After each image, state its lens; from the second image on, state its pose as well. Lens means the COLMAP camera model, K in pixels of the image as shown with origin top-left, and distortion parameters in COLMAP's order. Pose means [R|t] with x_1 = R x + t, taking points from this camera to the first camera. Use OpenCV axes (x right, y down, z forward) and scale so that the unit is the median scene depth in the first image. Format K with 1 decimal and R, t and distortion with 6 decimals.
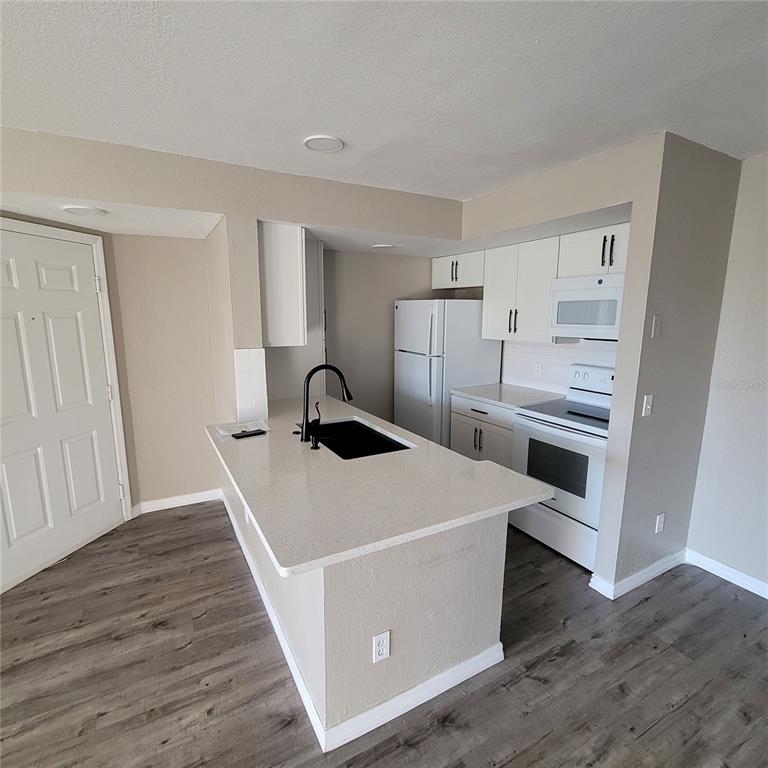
lens RADIAL K [[417.6, 0, 384.0], [0, 417.6, 384.0], [0, 0, 1]] dist [0.001124, 0.000118]
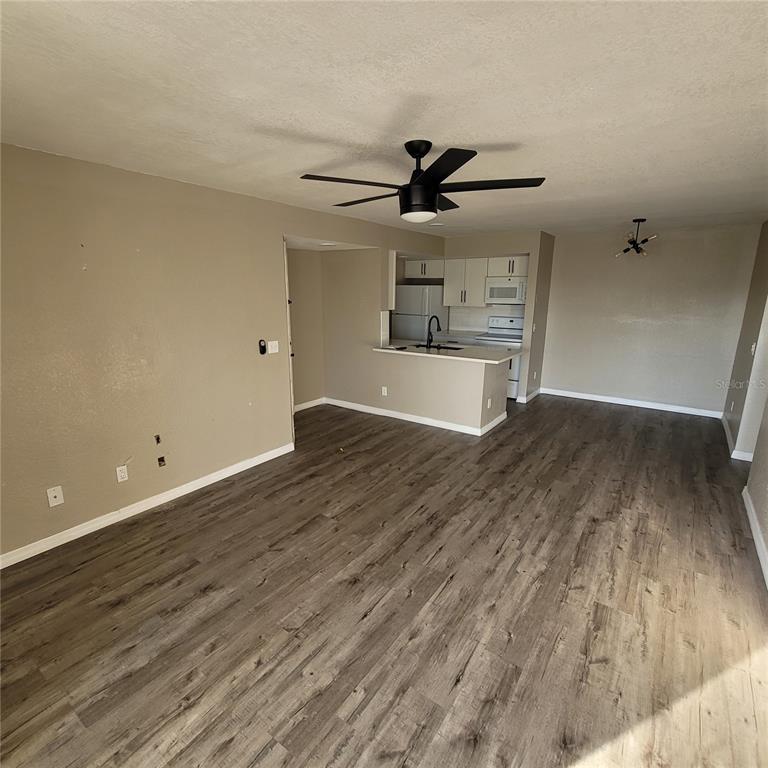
lens RADIAL K [[417.6, 0, 384.0], [0, 417.6, 384.0], [0, 0, 1]] dist [0.001124, 0.000118]
pose [[0.898124, -0.101629, 0.427838, -1.049129], [0.075237, 0.994095, 0.078201, 0.094491], [-0.433259, -0.038046, 0.900466, -0.754651]]
